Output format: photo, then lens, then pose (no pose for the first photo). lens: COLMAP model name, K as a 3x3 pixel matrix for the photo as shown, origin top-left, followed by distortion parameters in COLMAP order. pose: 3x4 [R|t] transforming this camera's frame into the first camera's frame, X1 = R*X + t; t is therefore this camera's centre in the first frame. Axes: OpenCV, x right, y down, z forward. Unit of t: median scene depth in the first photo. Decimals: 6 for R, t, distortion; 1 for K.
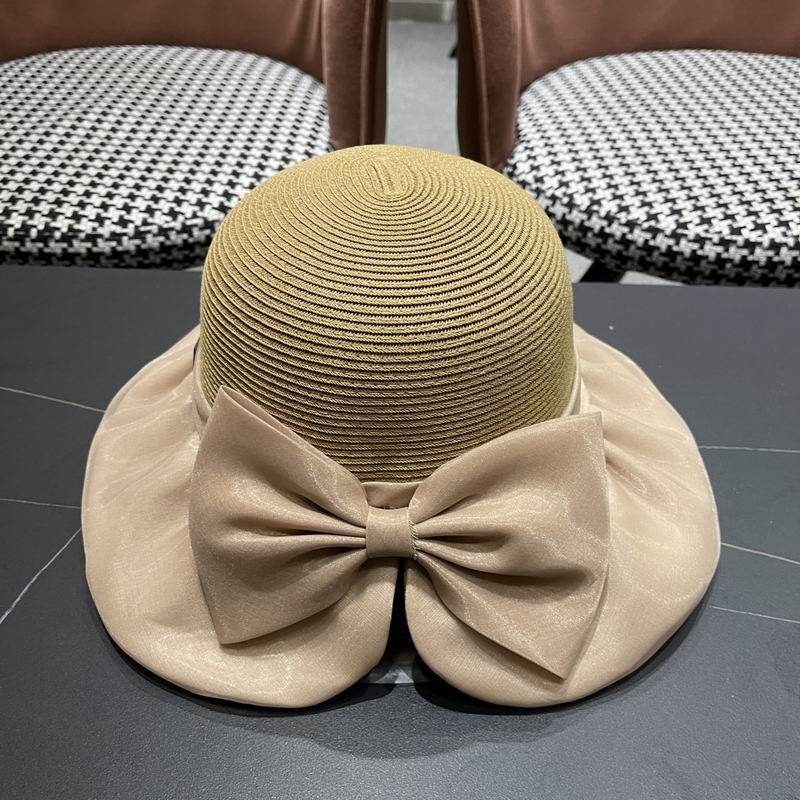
lens RADIAL K [[846.1, 0, 404.8], [0, 846.1, 412.3], [0, 0, 1]] dist [0.009794, 0.000000]
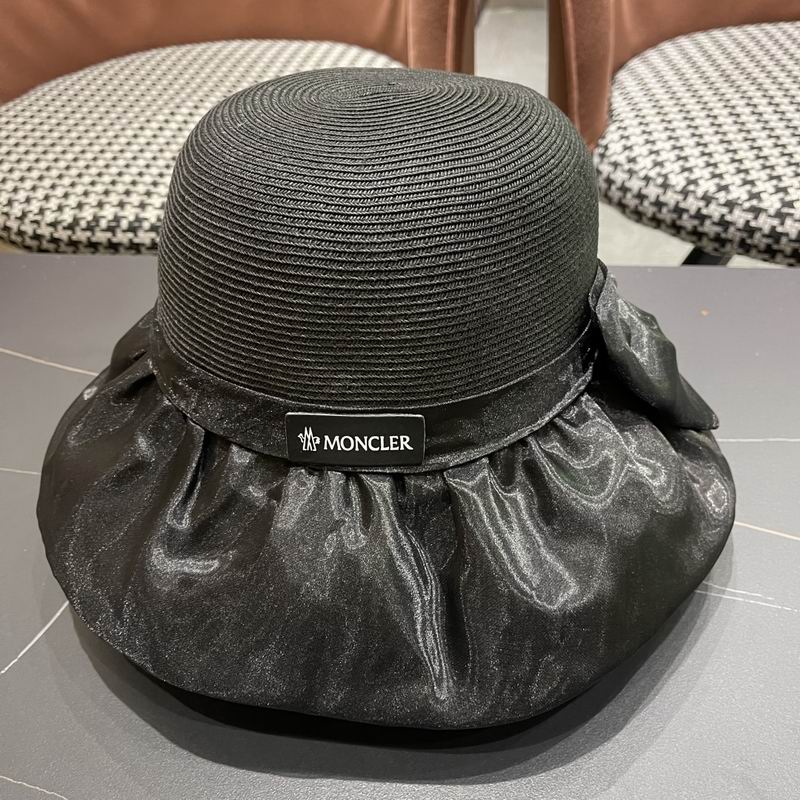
lens RADIAL K [[846.1, 0, 398.9], [0, 846.1, 411.9], [0, 0, 1]] dist [0.009794, 0.000000]
pose [[0.992016, 0.011983, -0.125545, 0.022640], [-0.011526, 0.999924, 0.004365, 0.007869], [0.125588, -0.002883, 0.992078, 0.021573]]
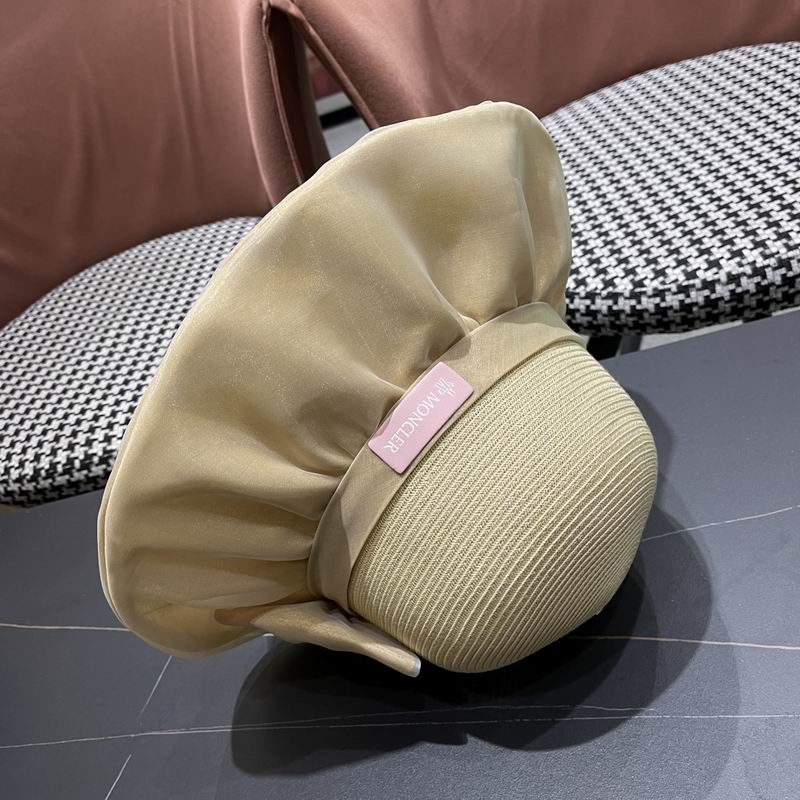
lens RADIAL K [[846.1, 0, 398.8], [0, 846.1, 404.3], [0, 0, 1]] dist [0.009794, 0.000000]
pose [[0.943800, -0.280666, -0.174551, 0.185328], [0.273592, 0.959724, -0.063854, -0.092234], [0.185442, 0.012509, 0.982576, -0.042465]]
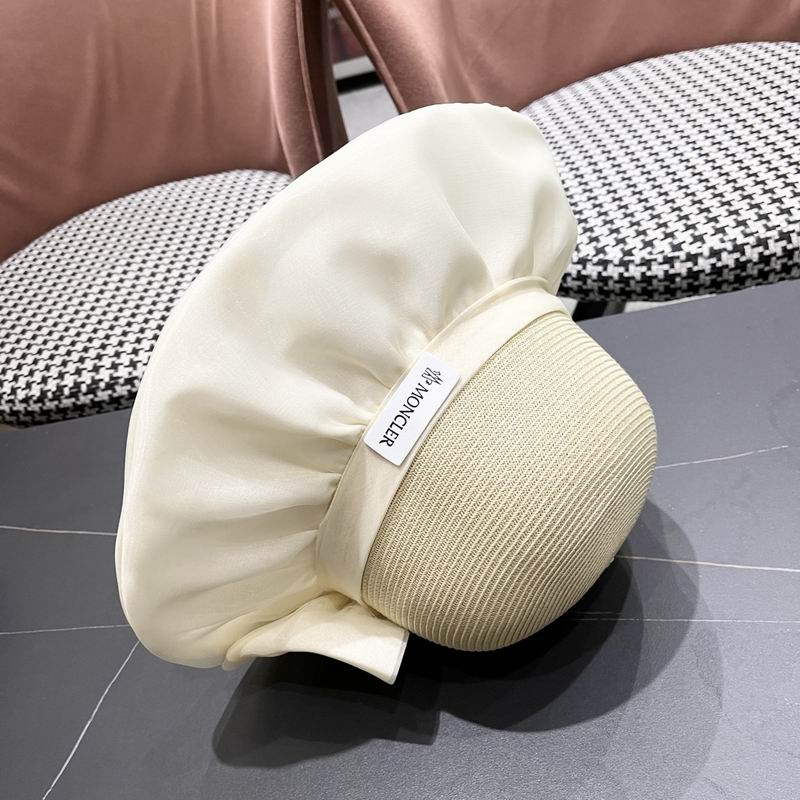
lens RADIAL K [[846.1, 0, 400.6], [0, 846.1, 408.1], [0, 0, 1]] dist [0.009794, 0.000000]
pose [[0.966983, -0.211076, -0.142795, 0.152048], [0.208692, 0.977469, -0.031643, -0.049999], [0.146257, 0.000798, 0.989246, -0.112349]]
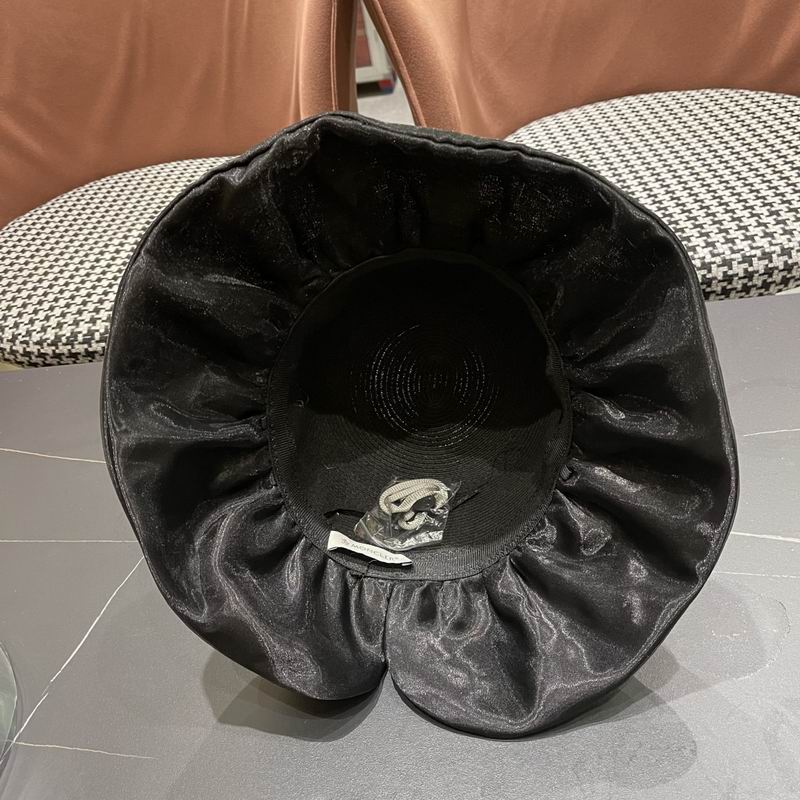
lens RADIAL K [[846.1, 0, 400.4], [0, 846.1, 400.7], [0, 0, 1]] dist [0.009794, 0.000000]
pose [[0.988014, -0.120511, -0.096464, 0.121759], [0.116297, 0.992044, -0.048196, 0.001174], [0.101505, 0.036400, 0.994169, -0.214314]]
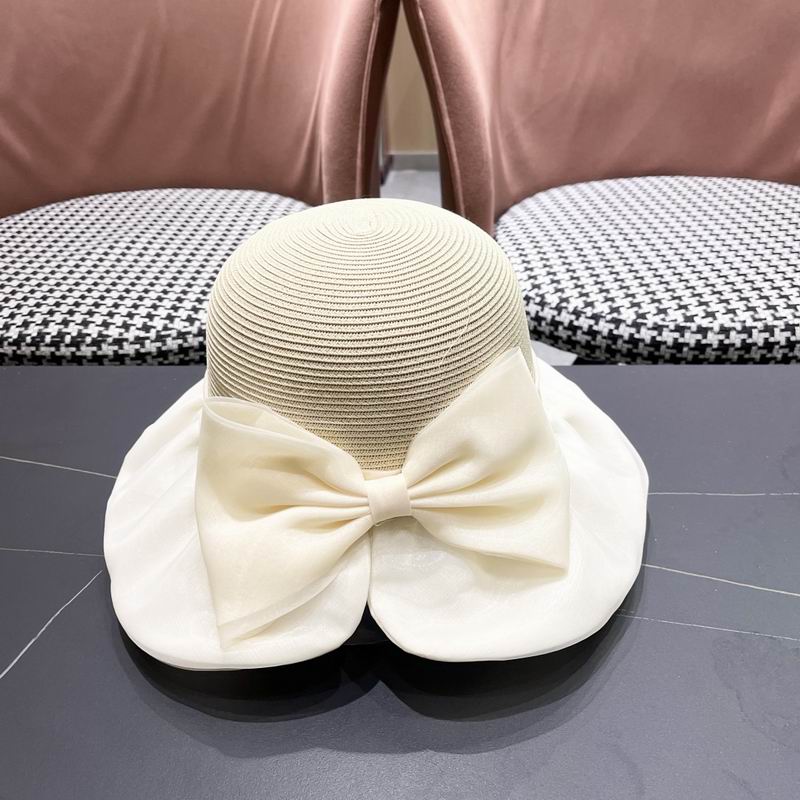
lens RADIAL K [[846.1, 0, 405.0], [0, 846.1, 405.9], [0, 0, 1]] dist [0.009794, 0.000000]
pose [[0.999427, -0.027135, -0.020235, 0.032705], [0.023355, 0.985509, -0.168008, 0.074582], [0.024500, 0.167439, 0.985578, -0.088510]]
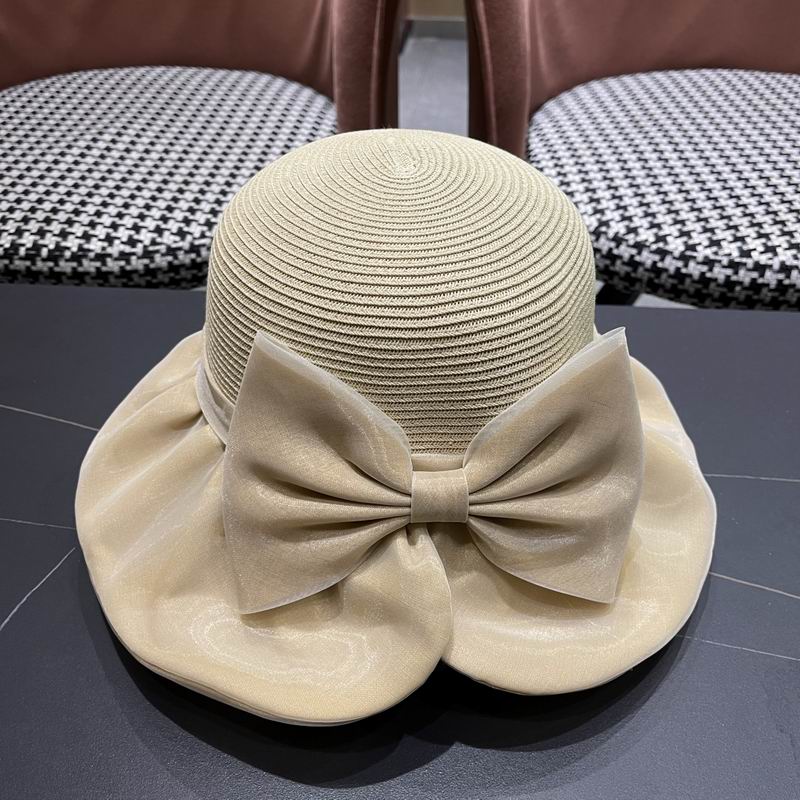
lens RADIAL K [[846.1, 0, 403.5], [0, 846.1, 412.4], [0, 0, 1]] dist [0.009794, 0.000000]
pose [[0.999421, 0.010492, -0.032367, 0.024952], [-0.010989, 0.999824, -0.015204, -0.008848], [0.032201, 0.015550, 0.999360, 0.003696]]
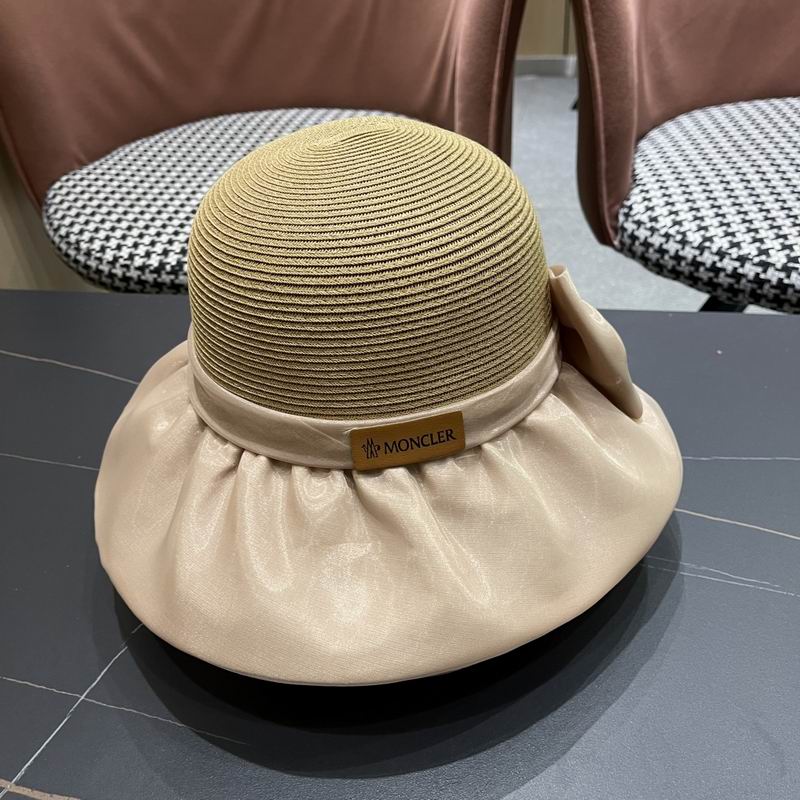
lens RADIAL K [[846.1, 0, 392.8], [0, 846.1, 402.7], [0, 0, 1]] dist [0.009794, 0.000000]
pose [[0.988523, 0.021250, -0.149566, -0.002661], [-0.031164, 0.997446, -0.064260, 0.038321], [0.147818, 0.068184, 0.986661, -0.096713]]
